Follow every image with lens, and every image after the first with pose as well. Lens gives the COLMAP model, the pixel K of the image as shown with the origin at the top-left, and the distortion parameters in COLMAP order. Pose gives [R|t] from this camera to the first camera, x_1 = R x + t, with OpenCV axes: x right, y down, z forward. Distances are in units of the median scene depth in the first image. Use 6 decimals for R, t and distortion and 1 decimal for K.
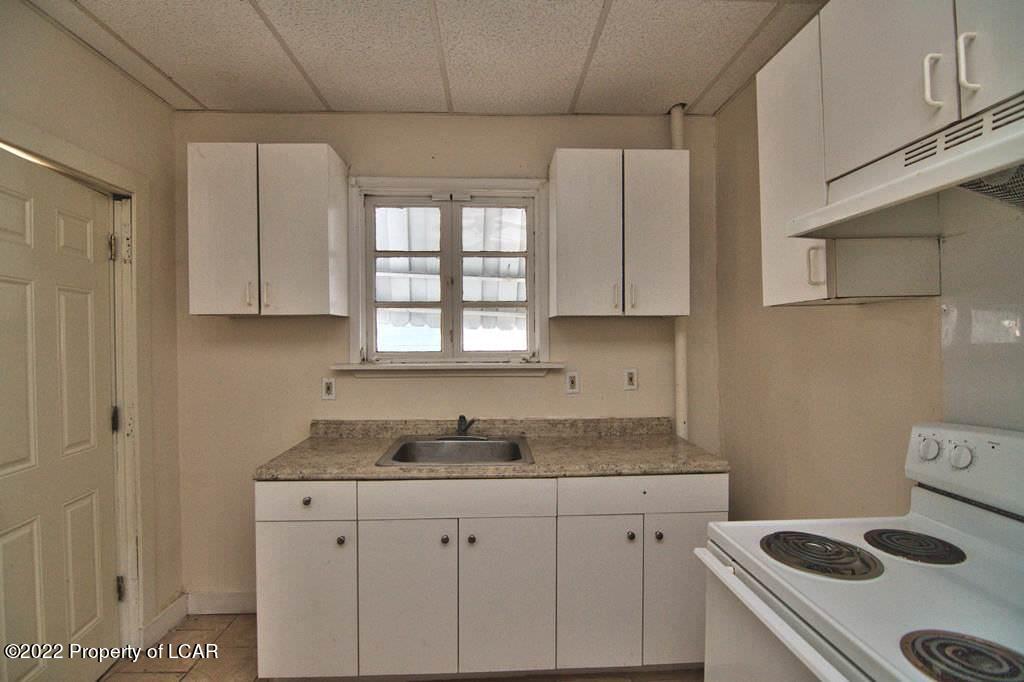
lens RADIAL K [[490.1, 0, 513.3], [0, 490.1, 342.2], [0, 0, 1]] dist [-0.003096, -0.013132]
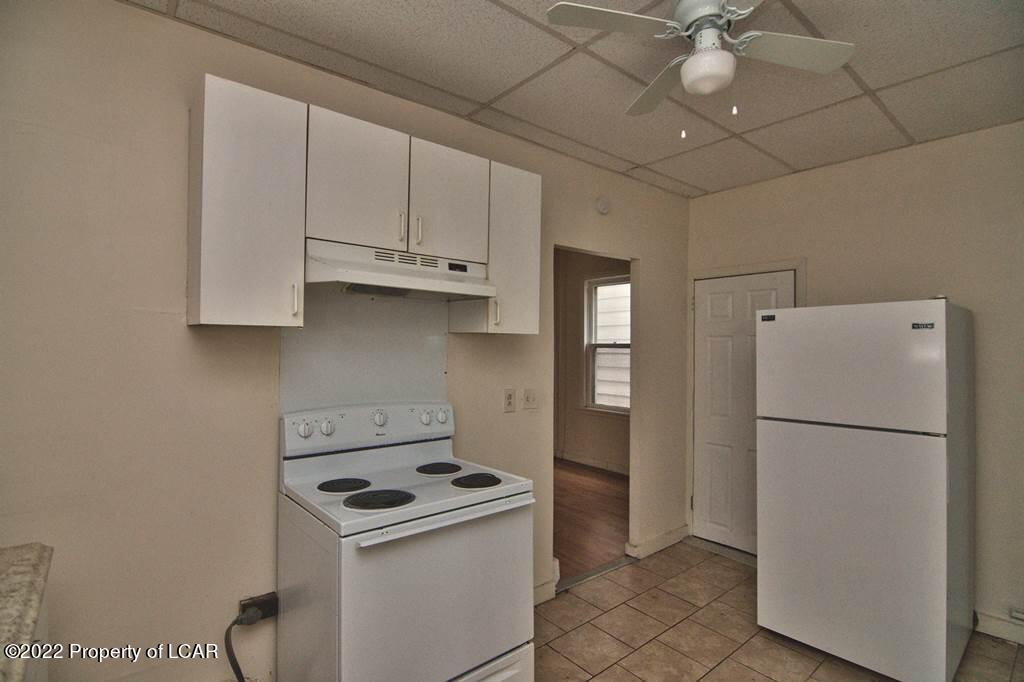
lens RADIAL K [[500.4, 0, 502.6], [0, 500.4, 338.8], [0, 0, 1]] dist [0.027642, -0.020474]
pose [[-0.593570, 0.015261, 0.804638, -0.382872], [-0.002536, 0.999780, -0.020832, -0.015030], [-0.804779, -0.014406, -0.593400, 0.706142]]
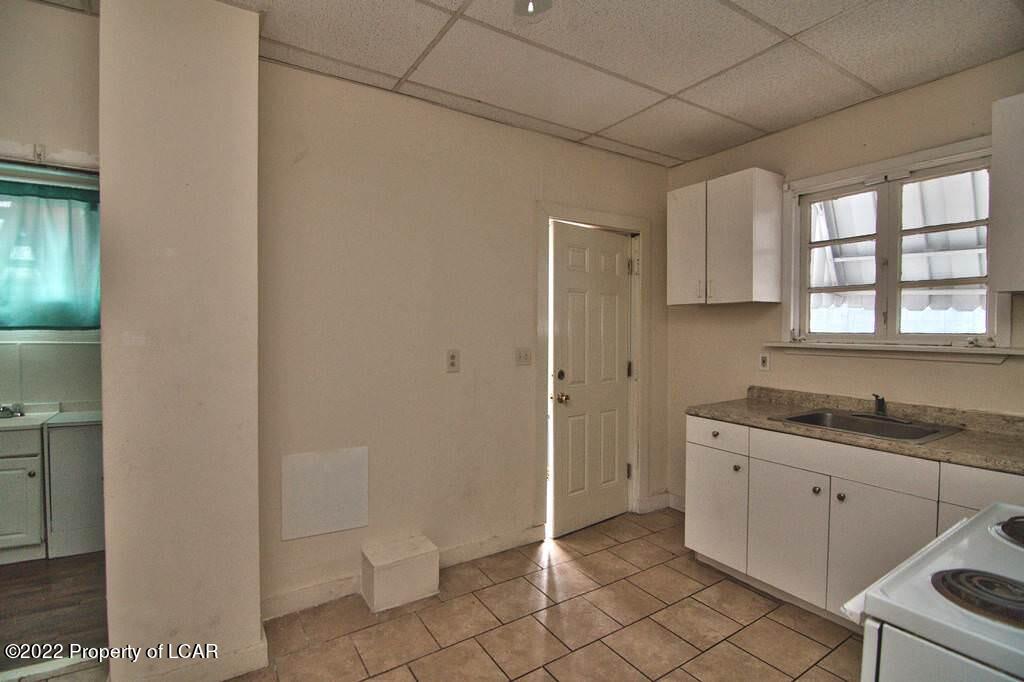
lens RADIAL K [[490.1, 0, 513.3], [0, 490.1, 342.2], [0, 0, 1]] dist [-0.003096, -0.013132]
pose [[0.492677, 0.030028, -0.869694, 0.377396], [-0.011070, 0.999540, 0.028240, 0.018319], [0.870142, -0.004285, 0.492783, -0.151200]]
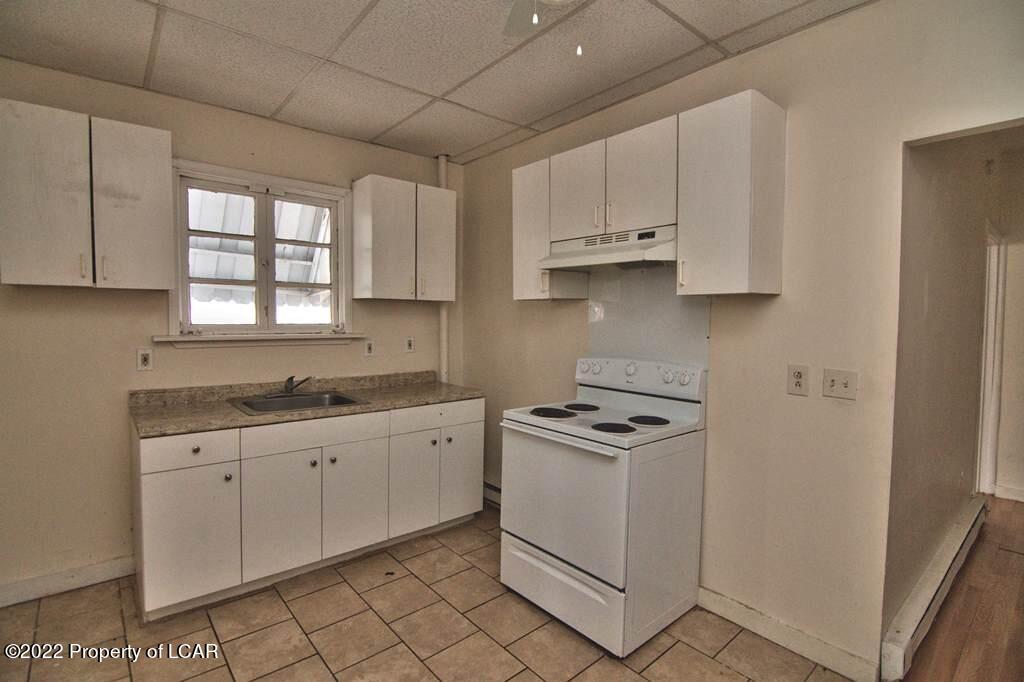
lens RADIAL K [[490.1, 0, 513.3], [0, 490.1, 342.2], [0, 0, 1]] dist [-0.003096, -0.013132]
pose [[0.790204, -0.018248, 0.612572, -0.390287], [-0.012302, 0.998883, 0.045626, 0.001137], [-0.612720, -0.043589, 0.789097, -0.286847]]
